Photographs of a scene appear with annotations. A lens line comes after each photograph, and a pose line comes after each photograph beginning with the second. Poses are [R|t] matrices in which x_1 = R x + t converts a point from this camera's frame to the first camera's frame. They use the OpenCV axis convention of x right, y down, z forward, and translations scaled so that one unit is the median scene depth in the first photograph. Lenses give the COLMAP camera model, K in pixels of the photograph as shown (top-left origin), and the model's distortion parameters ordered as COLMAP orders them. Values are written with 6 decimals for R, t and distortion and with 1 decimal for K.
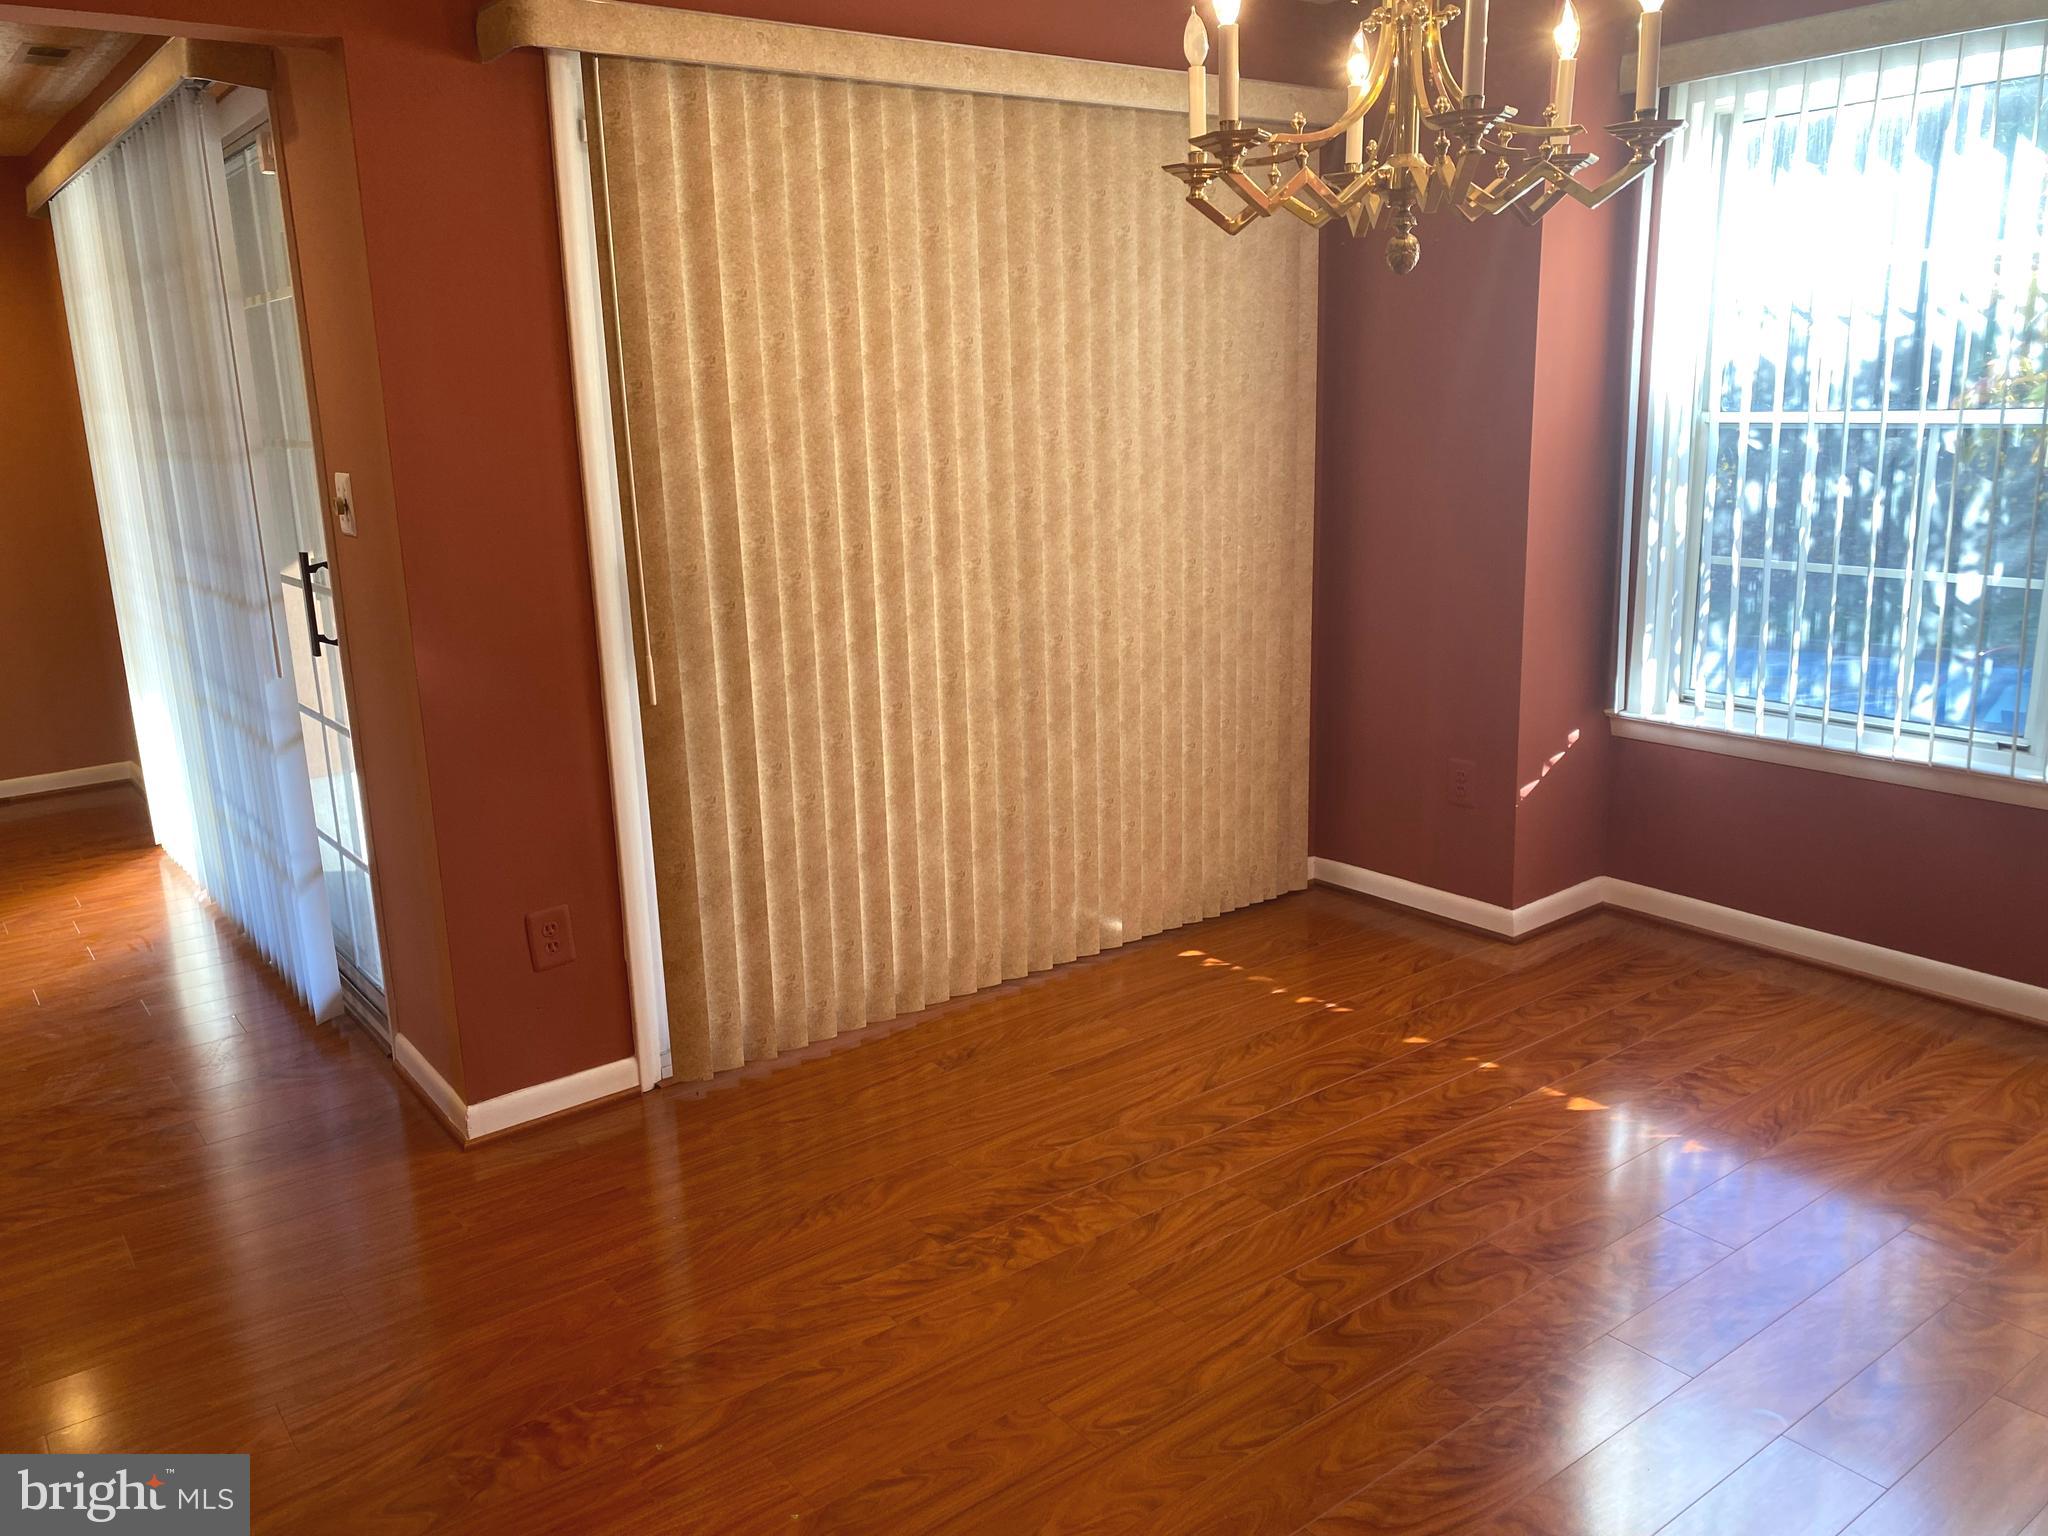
lens RADIAL K [[1566.4, 0, 991.5], [0, 1566.4, 770.4], [0, 0, 1]] dist [0.037569, -0.003379]
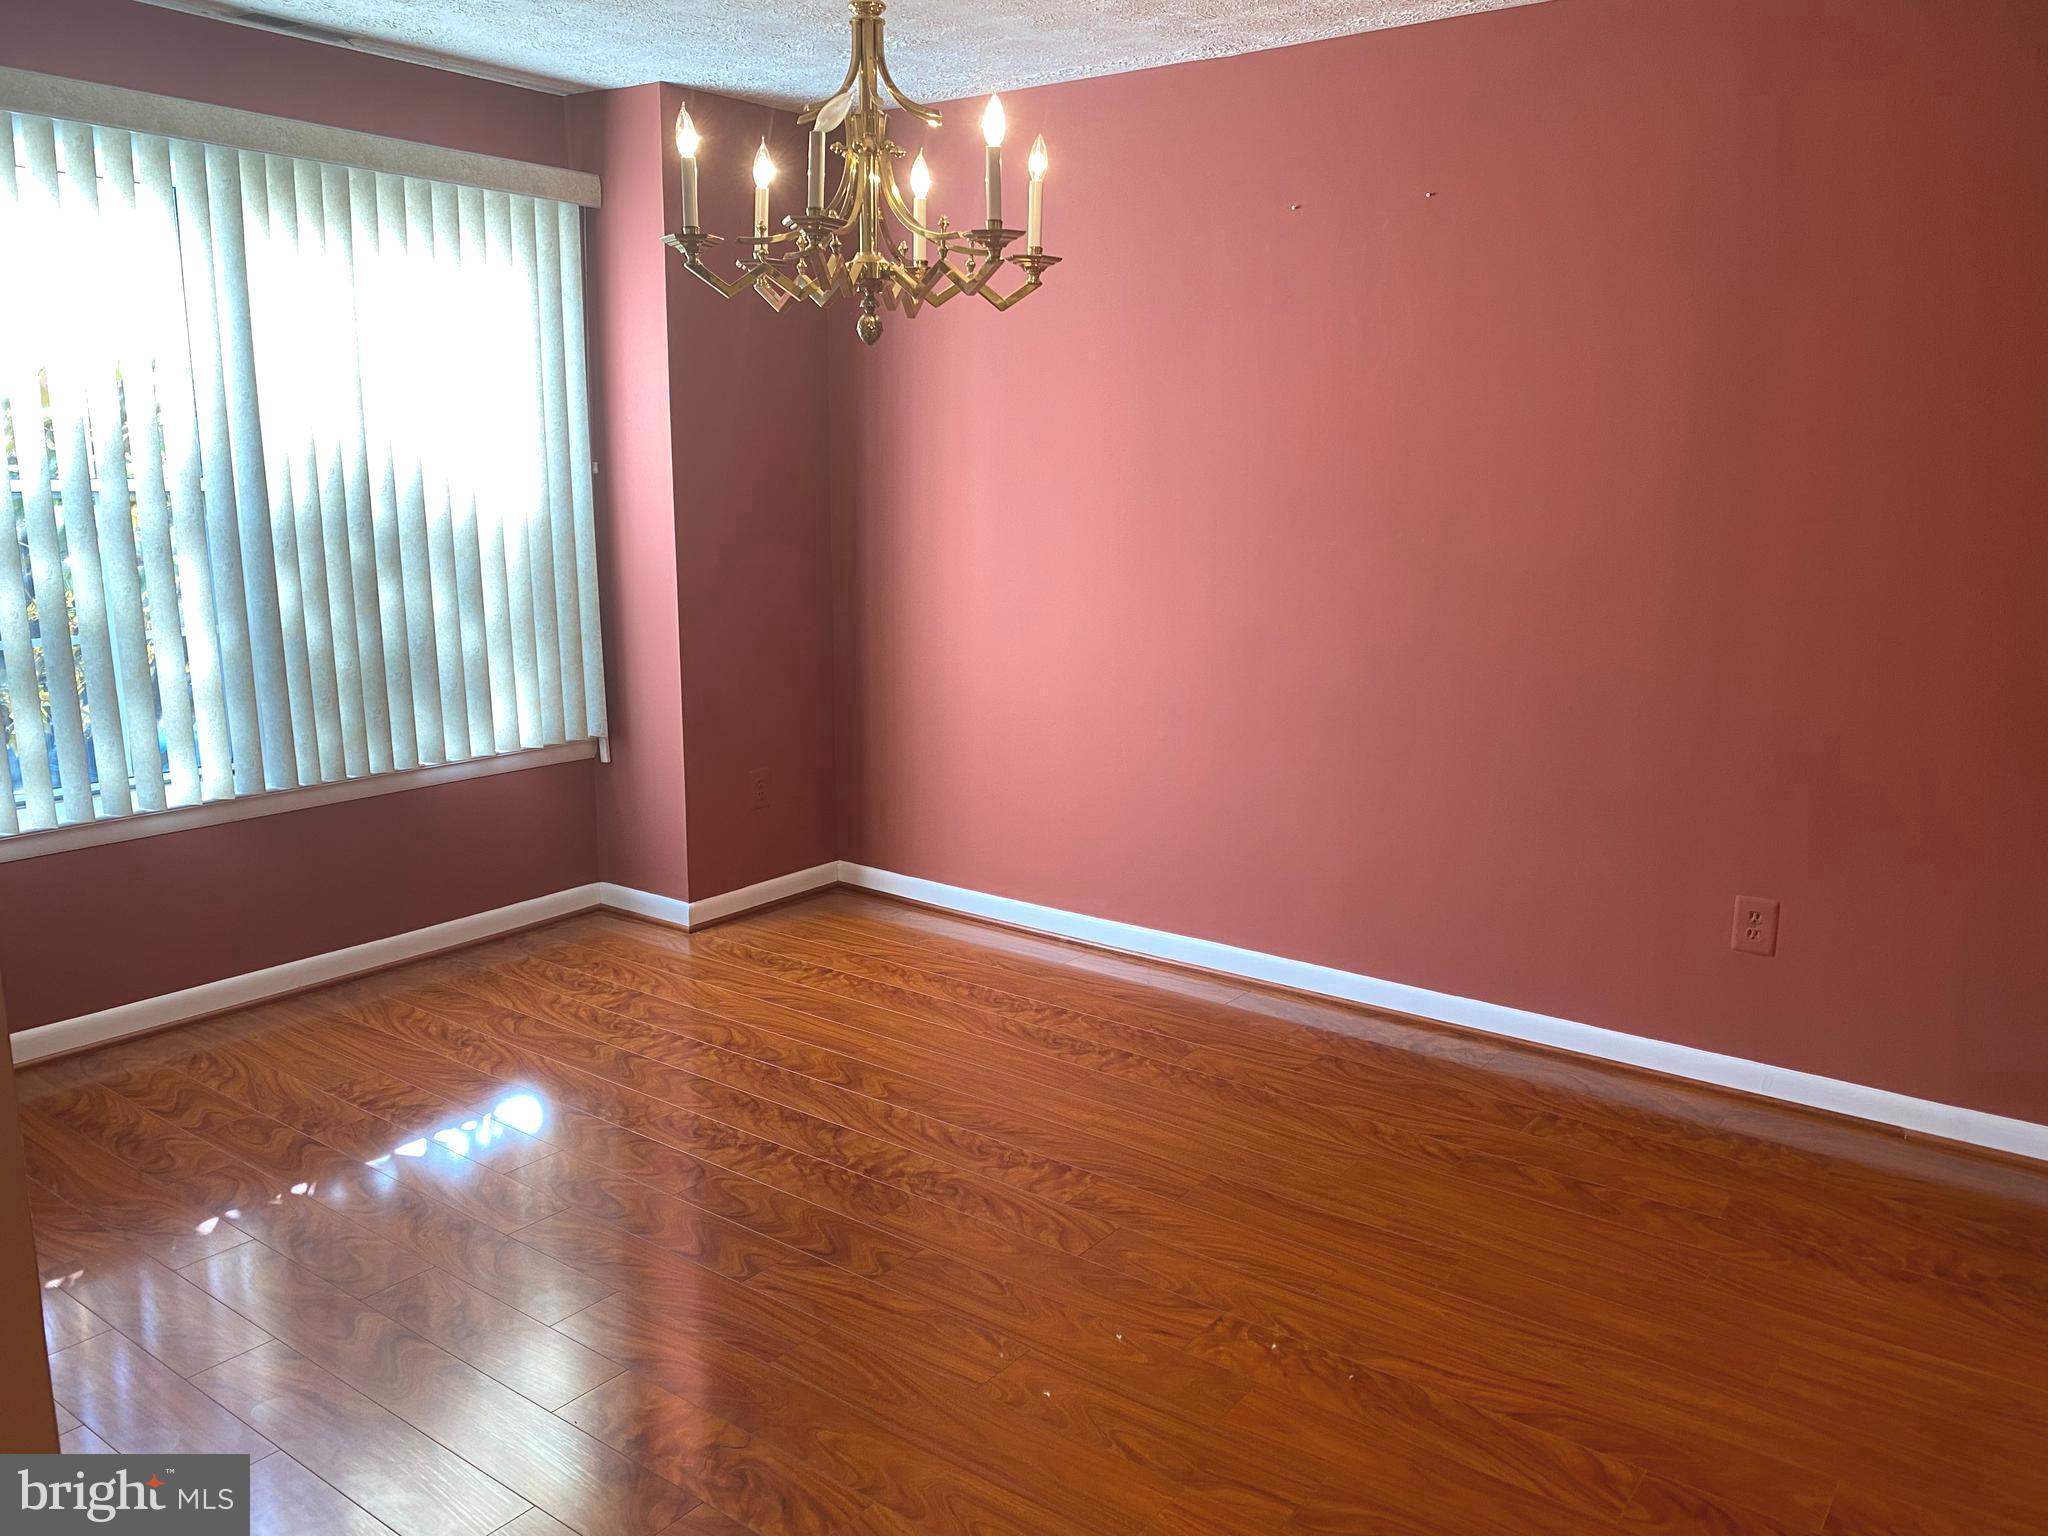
lens RADIAL K [[1566.4, 0, 991.5], [0, 1566.4, 770.4], [0, 0, 1]] dist [0.037569, -0.003379]
pose [[-0.268164, -0.161759, 0.949696, -0.616338], [0.234060, 0.945325, 0.227106, -0.154773], [-0.934507, 0.283187, -0.215641, 0.748415]]
